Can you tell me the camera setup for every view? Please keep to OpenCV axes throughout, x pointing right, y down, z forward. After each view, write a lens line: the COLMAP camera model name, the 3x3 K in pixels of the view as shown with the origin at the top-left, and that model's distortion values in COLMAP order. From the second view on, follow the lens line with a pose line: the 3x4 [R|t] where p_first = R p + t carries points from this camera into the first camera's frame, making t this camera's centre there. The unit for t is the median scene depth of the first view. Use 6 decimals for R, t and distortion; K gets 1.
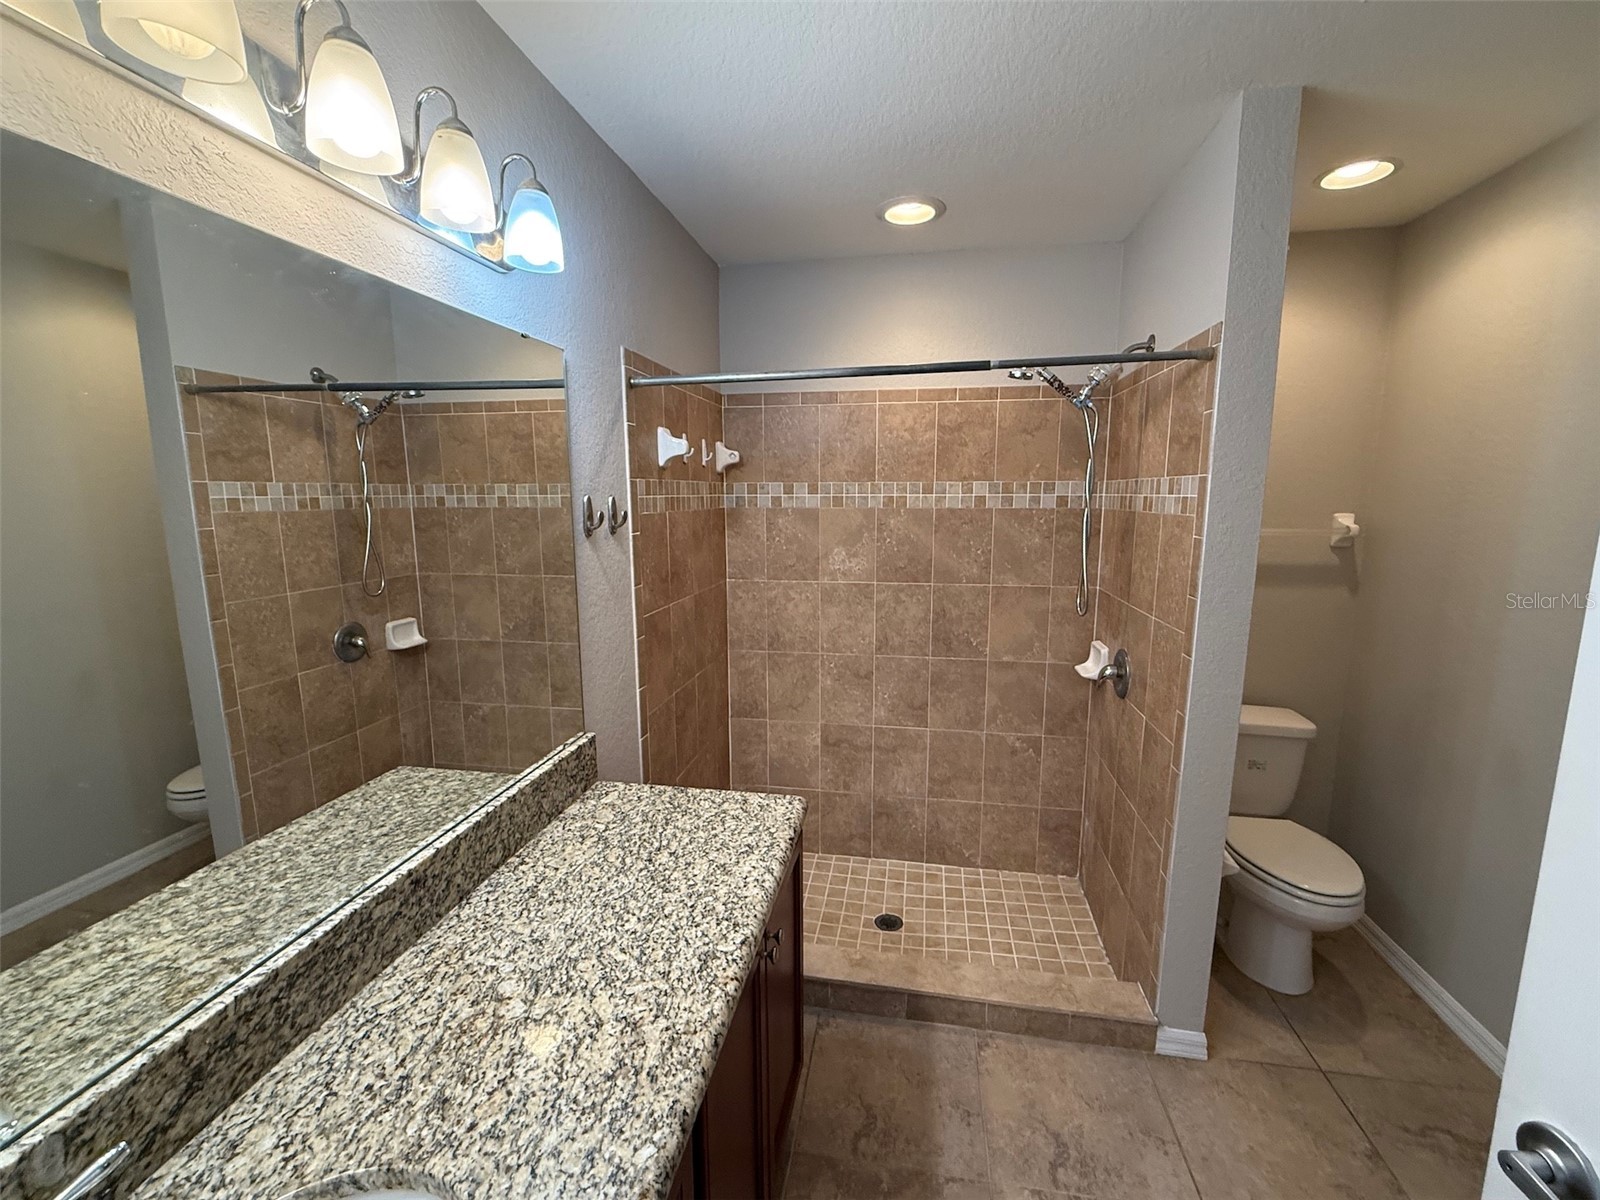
lens RADIAL K [[671.1, 0, 802.2], [0, 671.1, 599.9], [0, 0, 1]] dist [0.000074, 0.000698]
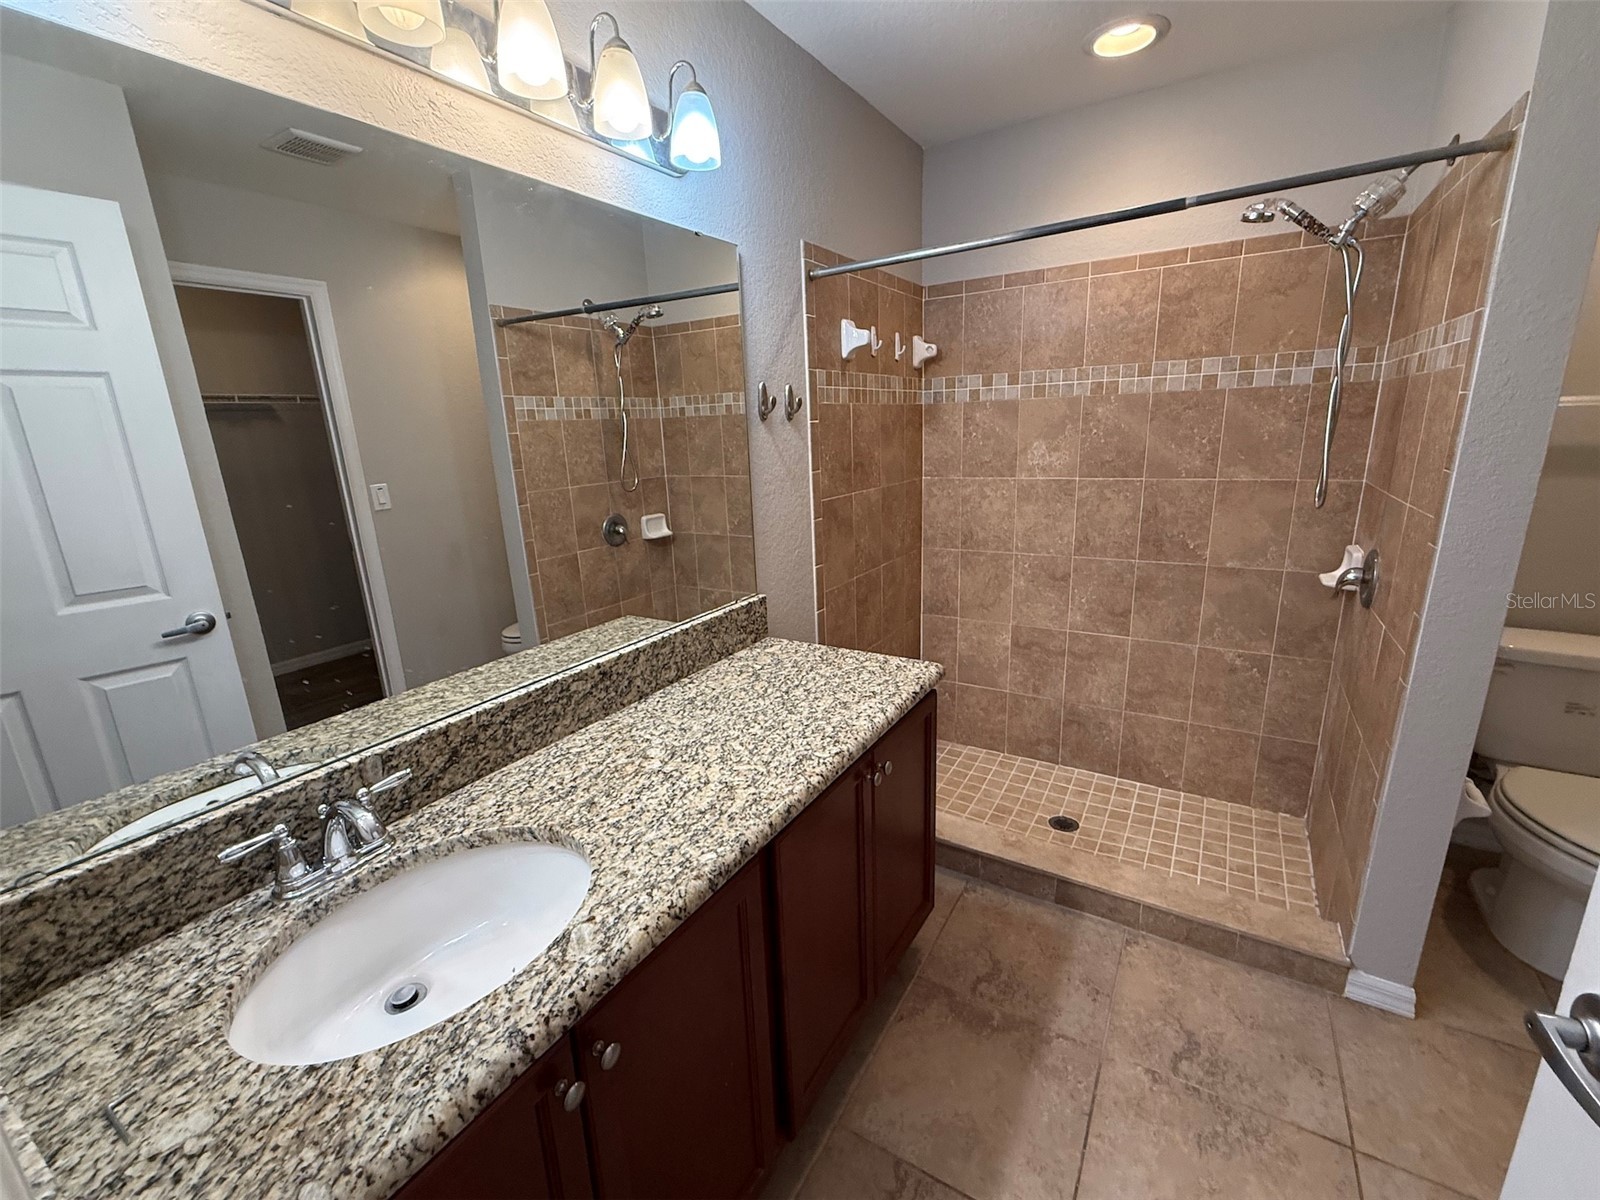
lens RADIAL K [[671.1, 0, 802.2], [0, 671.1, 599.9], [0, 0, 1]] dist [0.000074, 0.000698]
pose [[0.929994, 0.060592, -0.362547, 0.128020], [-0.021862, 0.993692, 0.109995, 0.060958], [0.366924, -0.094368, 0.925452, -0.031804]]
